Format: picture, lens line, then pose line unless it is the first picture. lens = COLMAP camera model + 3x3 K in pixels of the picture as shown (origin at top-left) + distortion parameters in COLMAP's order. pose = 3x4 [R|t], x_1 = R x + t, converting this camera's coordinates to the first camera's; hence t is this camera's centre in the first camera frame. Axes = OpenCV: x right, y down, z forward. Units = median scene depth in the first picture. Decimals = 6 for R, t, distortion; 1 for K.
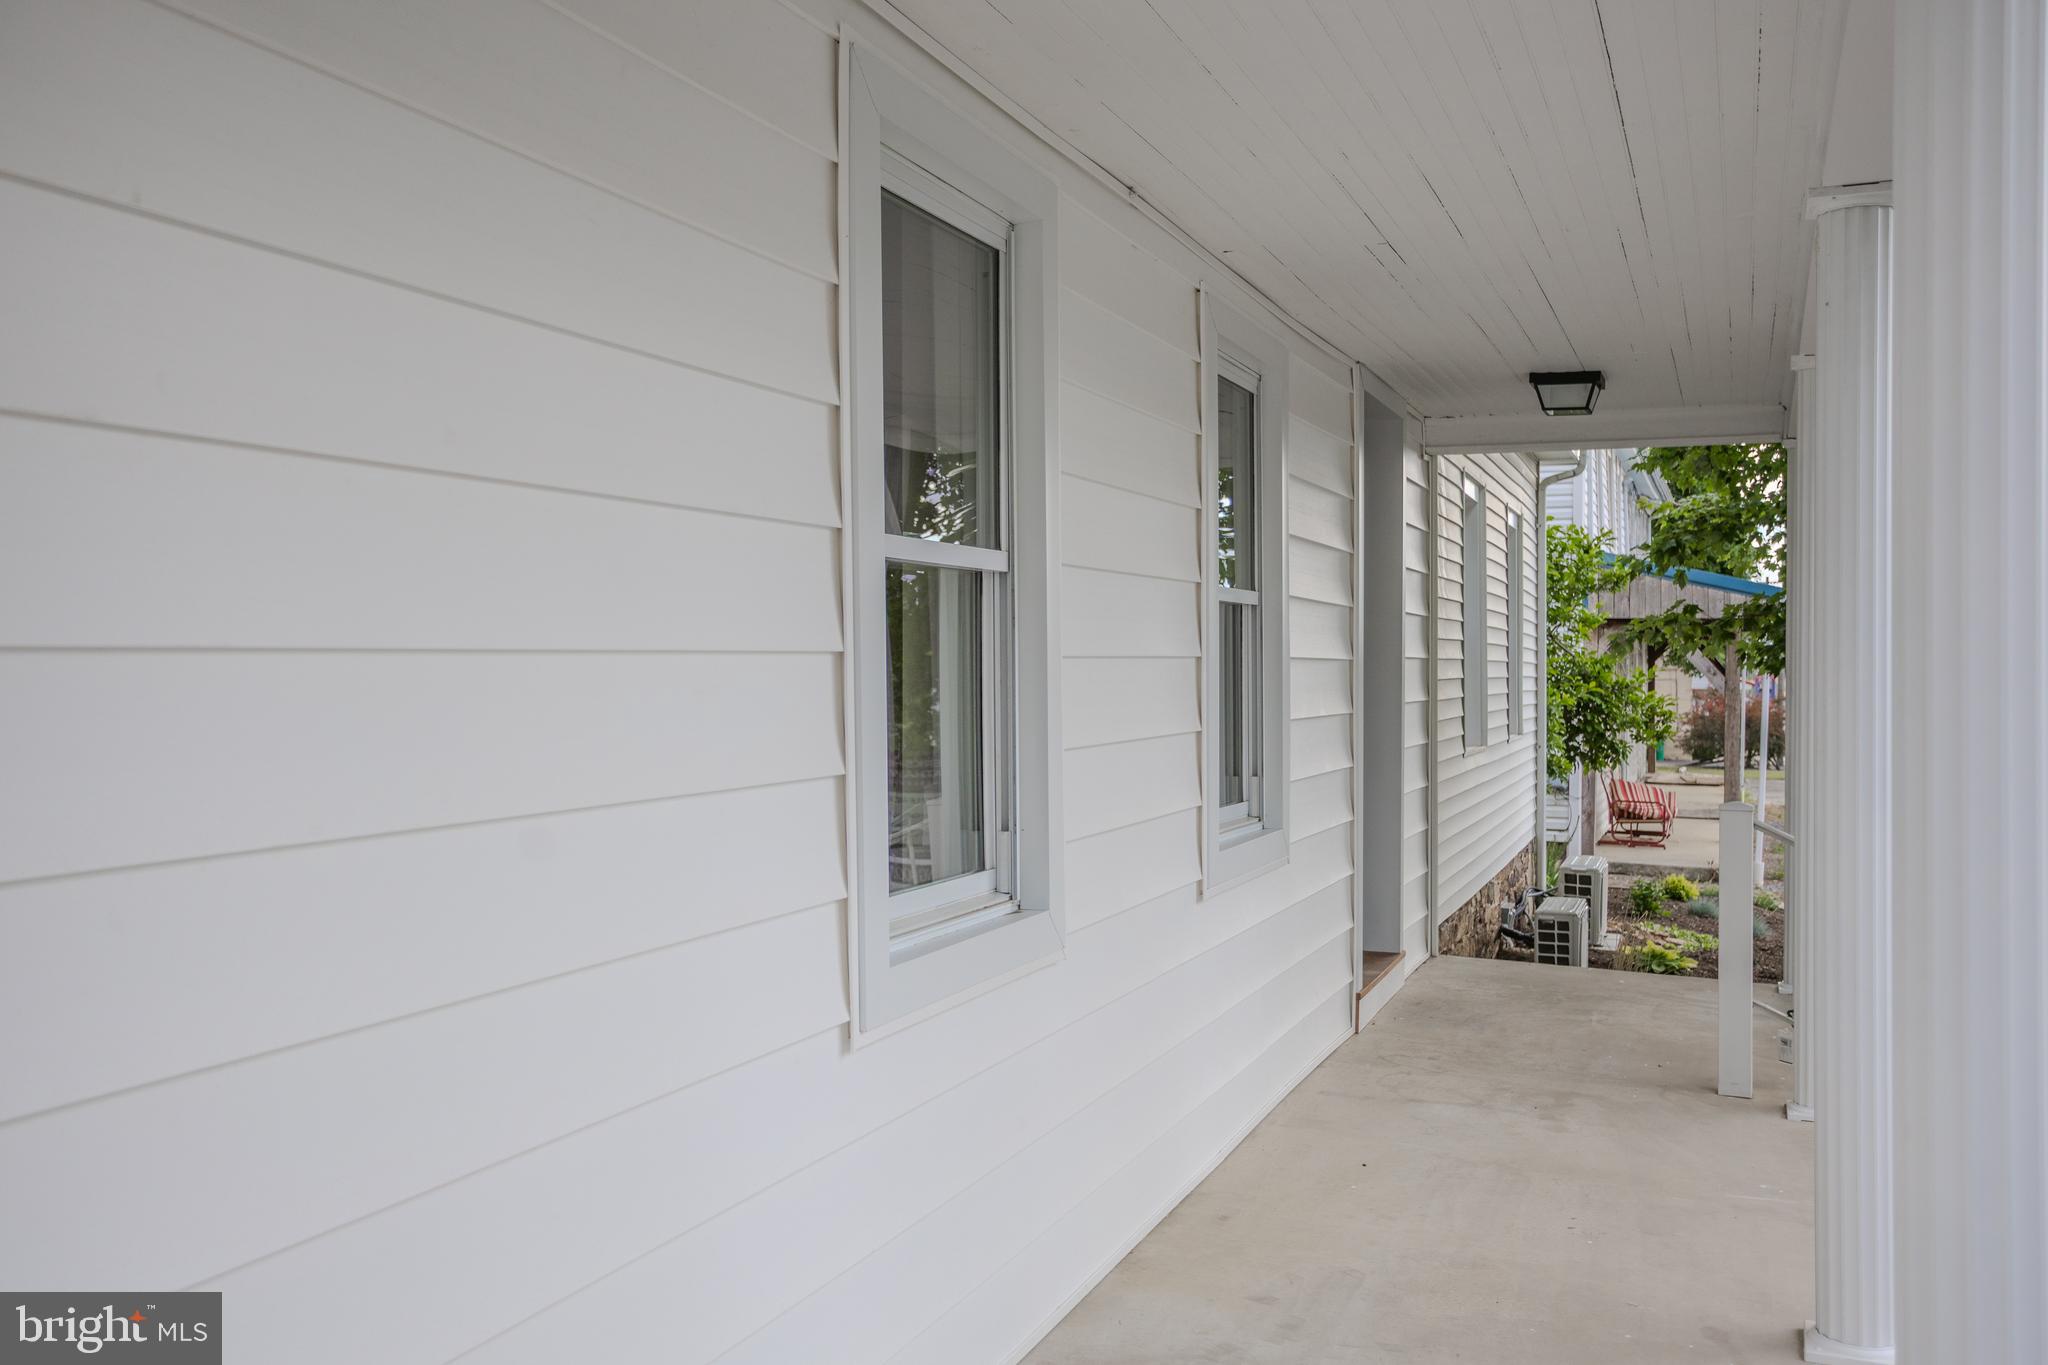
lens RADIAL K [[2072.6, 0, 1024.0], [0, 2072.6, 682.5], [0, 0, 1]] dist [-0.000177, 0.000094]
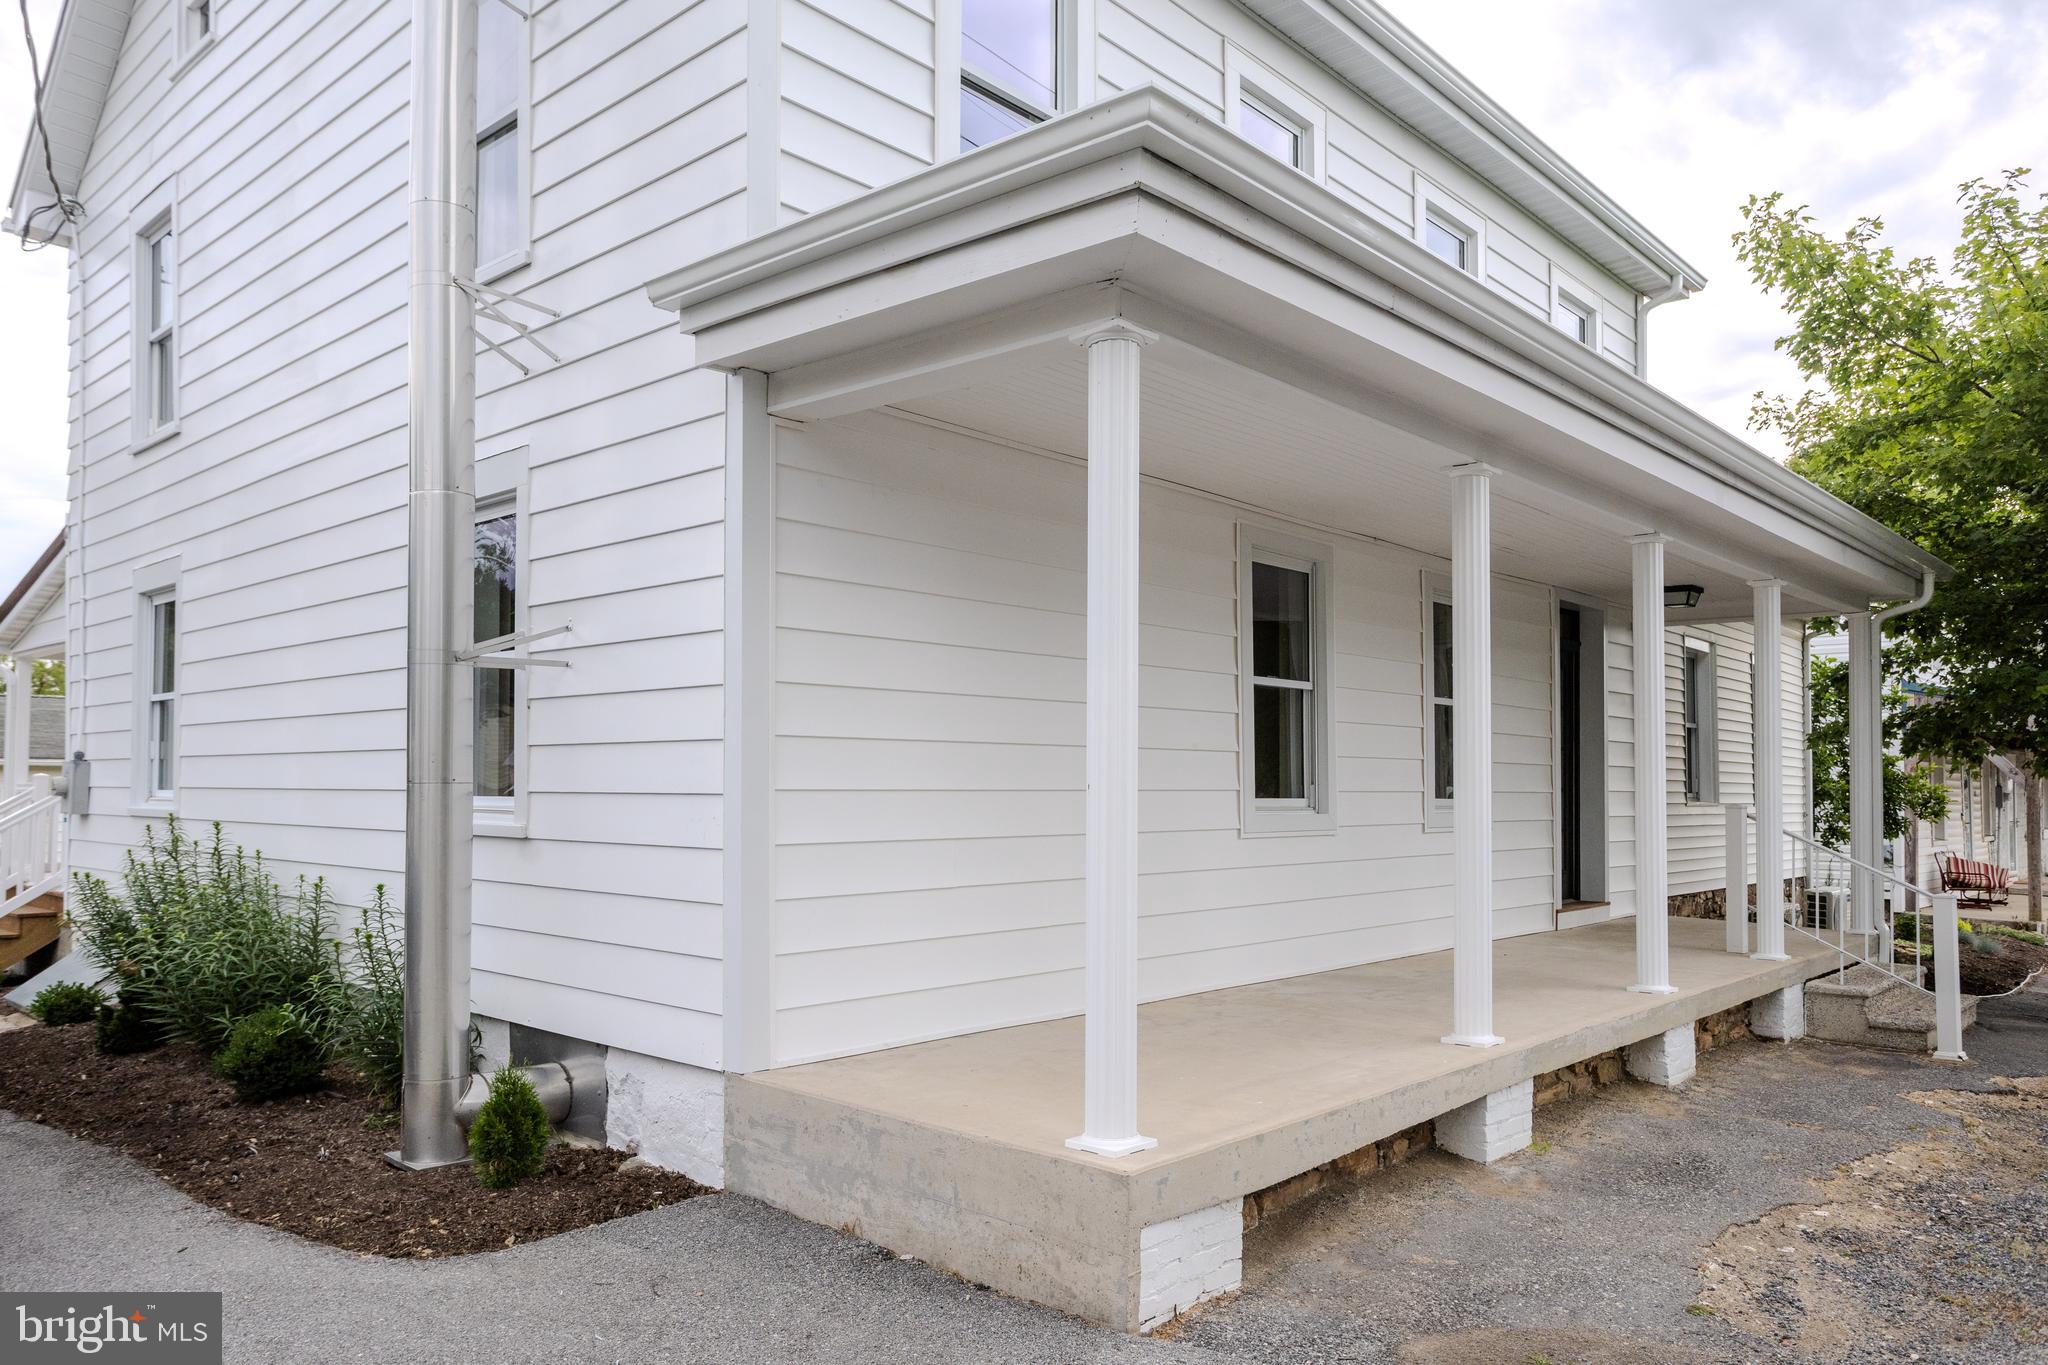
lens RADIAL K [[2491.5, 0, 1024.0], [0, 2491.5, 682.5], [0, 0, 1]] dist [-0.267750, 1.158317]
pose [[0.960029, -0.011121, -0.279679, 0.277504], [-0.008554, 0.997578, -0.069031, 0.085254], [0.279769, 0.068664, 0.957609, -1.150651]]
